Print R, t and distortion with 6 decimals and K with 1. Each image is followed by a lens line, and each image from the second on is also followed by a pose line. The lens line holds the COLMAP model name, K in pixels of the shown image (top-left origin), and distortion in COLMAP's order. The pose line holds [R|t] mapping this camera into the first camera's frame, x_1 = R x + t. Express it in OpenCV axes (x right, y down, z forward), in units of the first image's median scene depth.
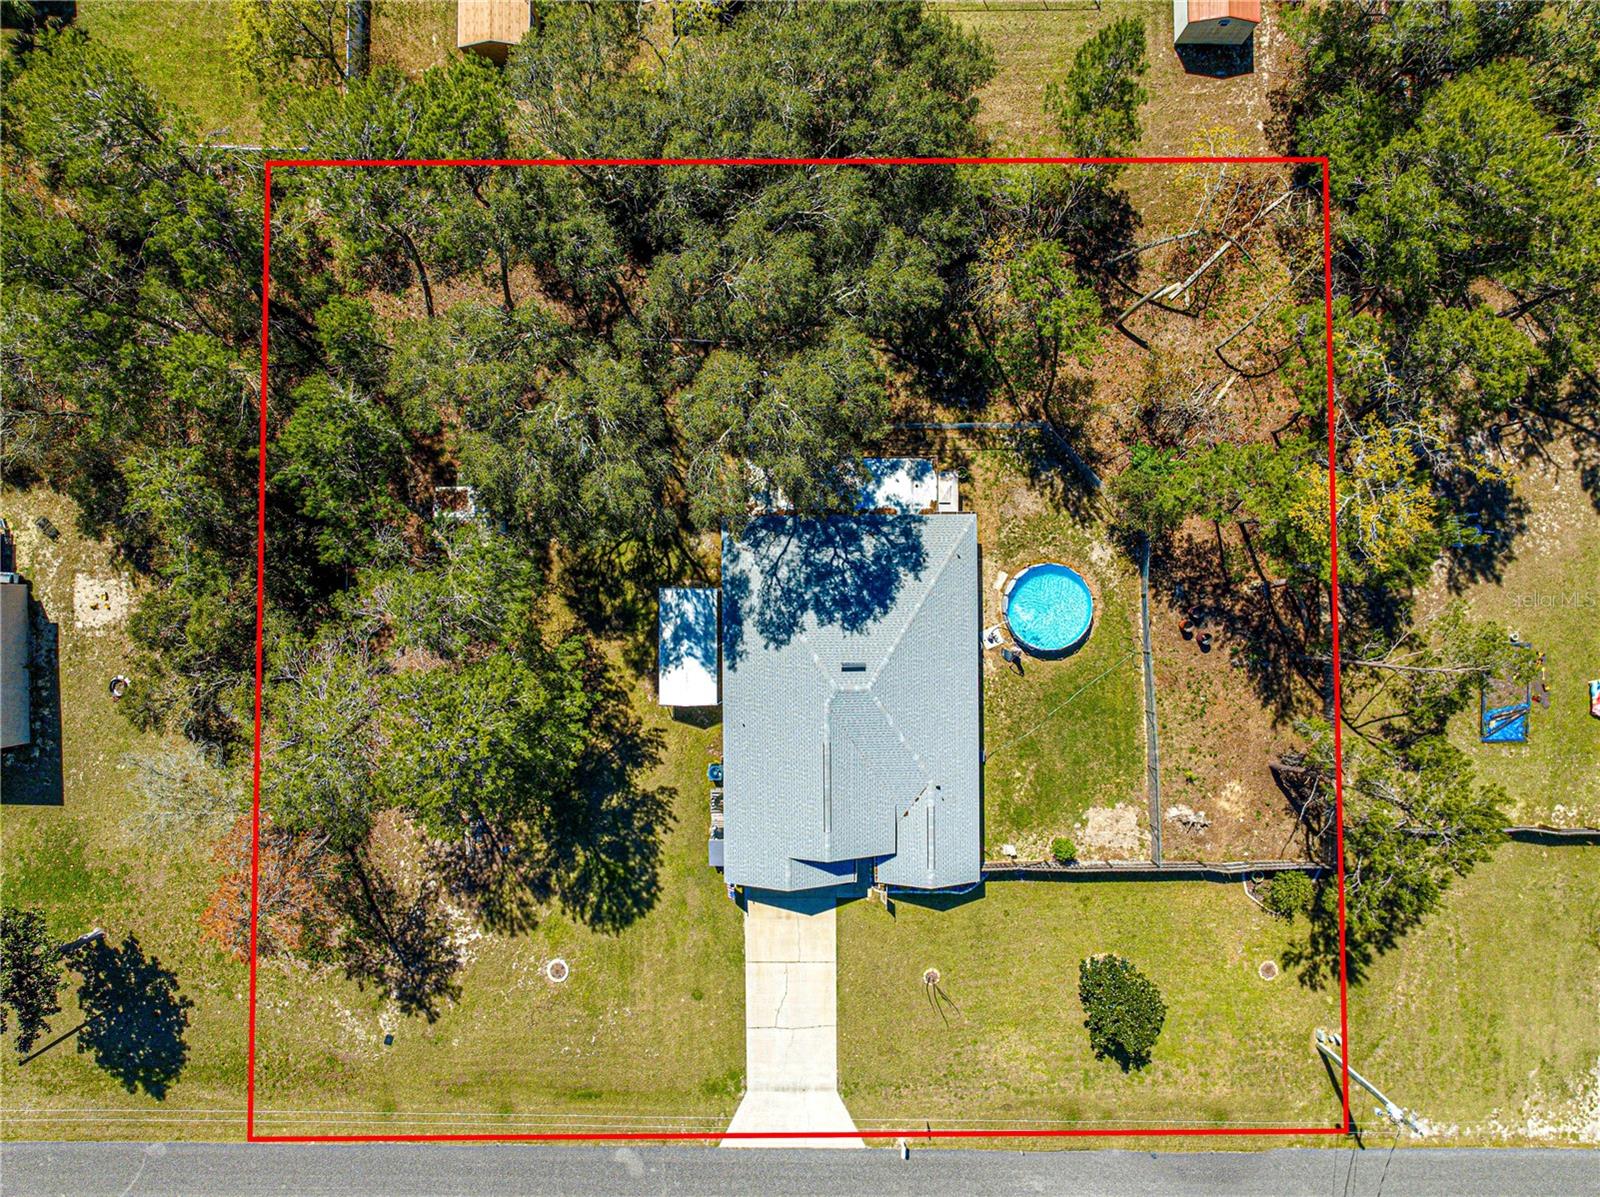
lens RADIAL K [[1114.4, 0, 806.8], [0, 1114.4, 628.1], [0, 0, 1]] dist [-0.032248, -0.008681]
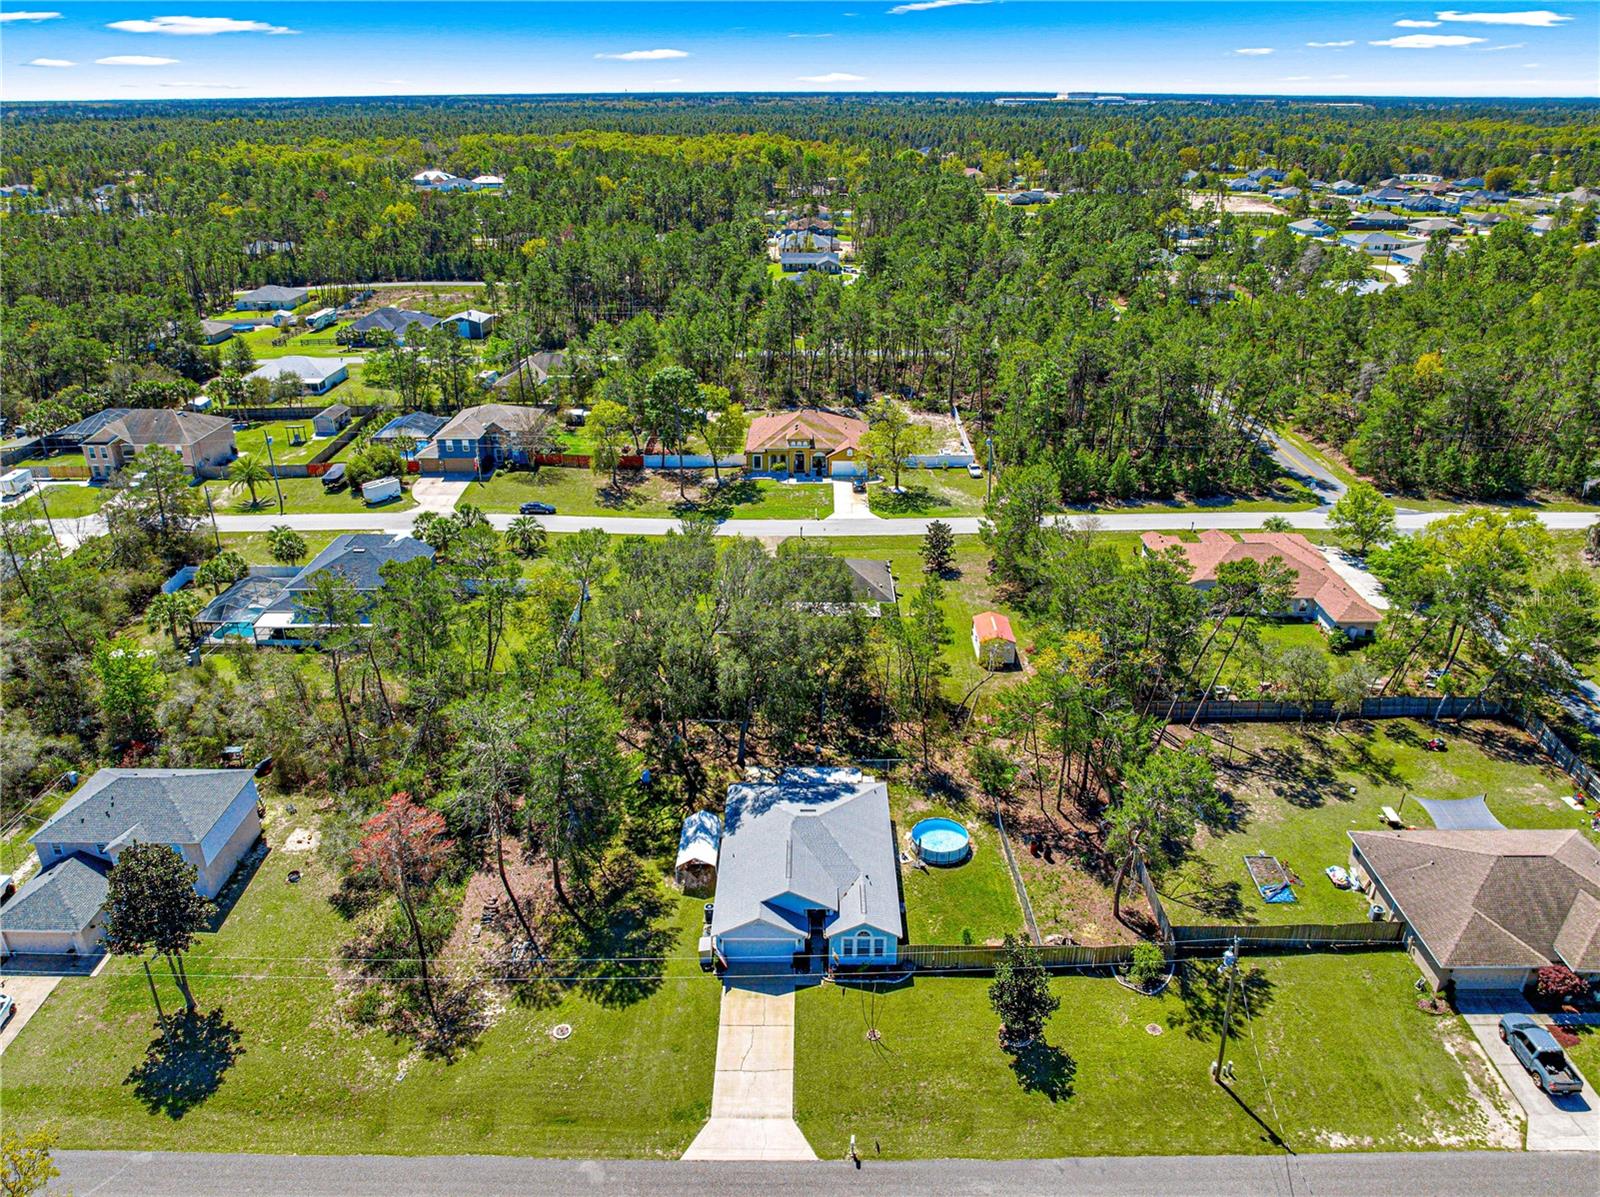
lens RADIAL K [[1136.0, 0, 807.1], [0, 1136.0, 602.8], [0, 0, 1]] dist [-0.033935, 0.003424]
pose [[0.999508, -0.014563, -0.027765, 0.082380], [-0.019554, 0.402688, -0.915128, 1.264589], [0.024507, 0.915221, 0.402206, 0.084088]]
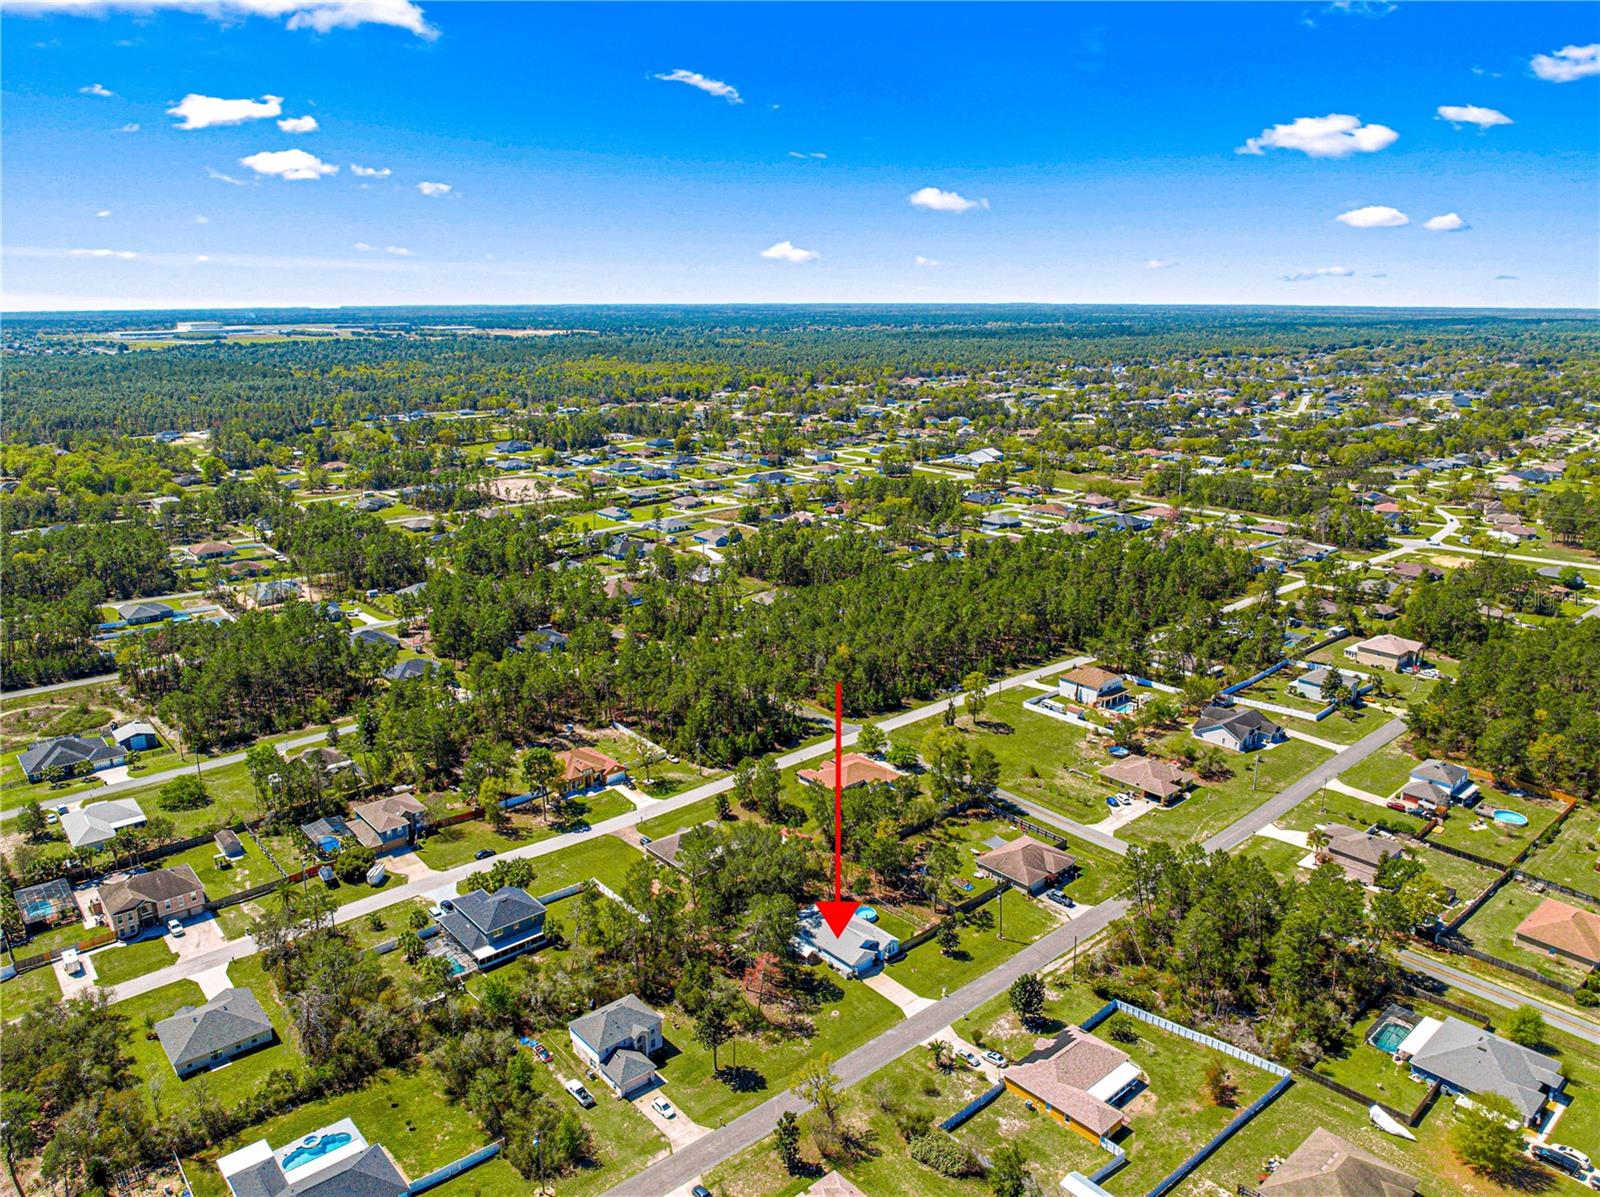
lens RADIAL K [[1114.4, 0, 806.8], [0, 1114.4, 628.1], [0, 0, 1]] dist [-0.032248, -0.008681]
pose [[0.760442, -0.207086, 0.615502, -2.156802], [0.648864, 0.203585, -0.733163, 2.524570], [0.026521, 0.956906, 0.289186, -1.110887]]
